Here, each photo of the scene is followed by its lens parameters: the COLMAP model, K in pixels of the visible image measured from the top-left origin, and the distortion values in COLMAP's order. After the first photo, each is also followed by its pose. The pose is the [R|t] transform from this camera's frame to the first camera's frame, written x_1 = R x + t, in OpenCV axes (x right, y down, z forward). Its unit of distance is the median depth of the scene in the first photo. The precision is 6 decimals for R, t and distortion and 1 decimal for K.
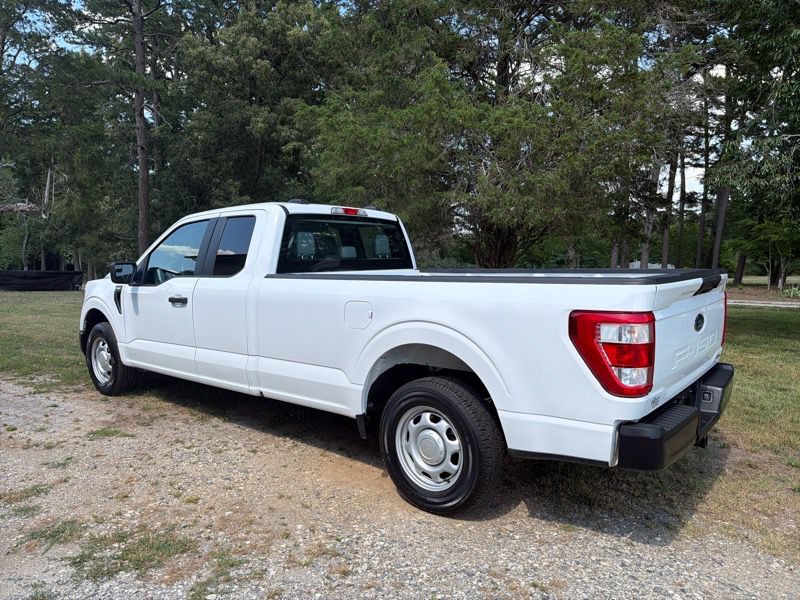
lens RADIAL K [[572.3, 0, 400.0], [0, 572.3, 310.5], [0, 0, 1]] dist [-0.000776, -0.003685]
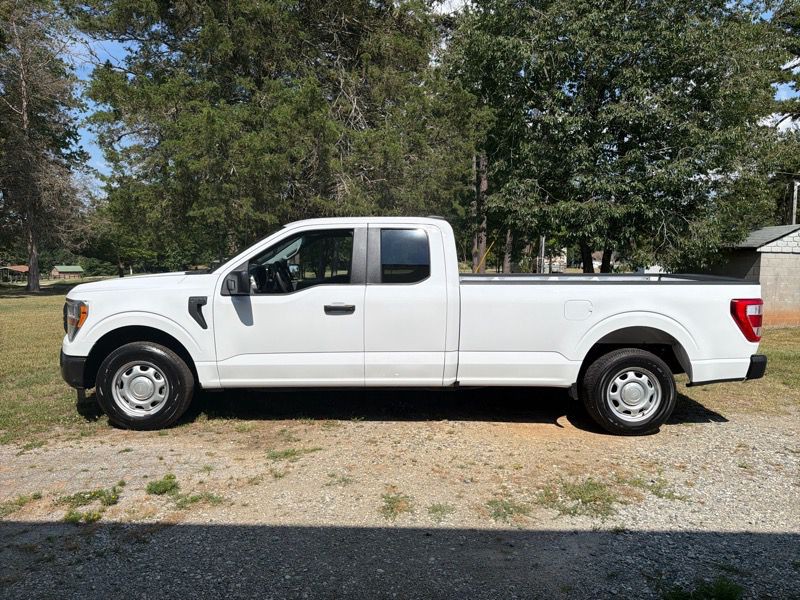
lens RADIAL K [[571.9, 0, 418.2], [0, 571.9, 299.7], [0, 0, 1]] dist [0.087888, -0.151679]
pose [[0.746205, -0.042774, 0.664341, -1.424017], [0.044836, 0.998897, 0.013953, -0.060199], [-0.664205, 0.019374, 0.747300, 0.216126]]
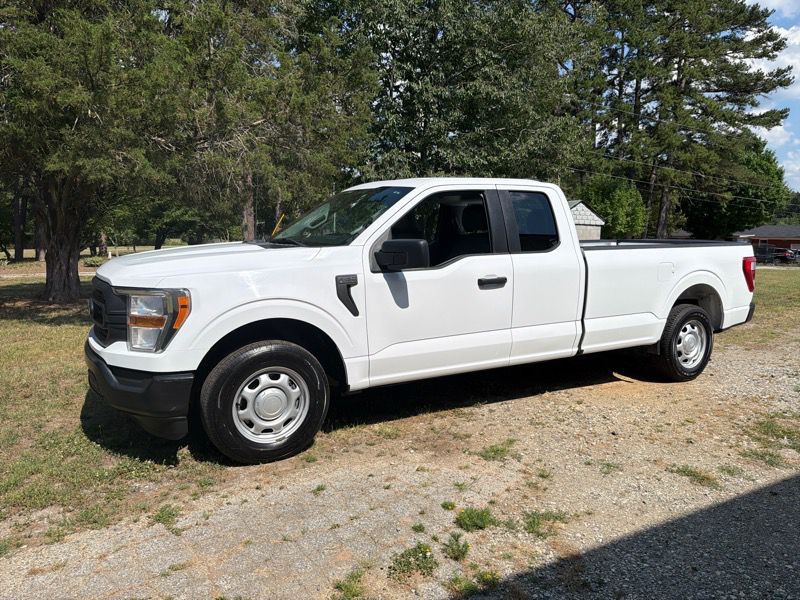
lens RADIAL K [[575.2, 0, 406.3], [0, 575.2, 293.4], [0, 0, 1]] dist [0.034852, -0.040947]
pose [[0.328136, -0.103210, 0.938975, -1.905440], [0.072918, 0.993815, 0.083756, -0.125065], [-0.941812, 0.040985, 0.333632, 1.233752]]
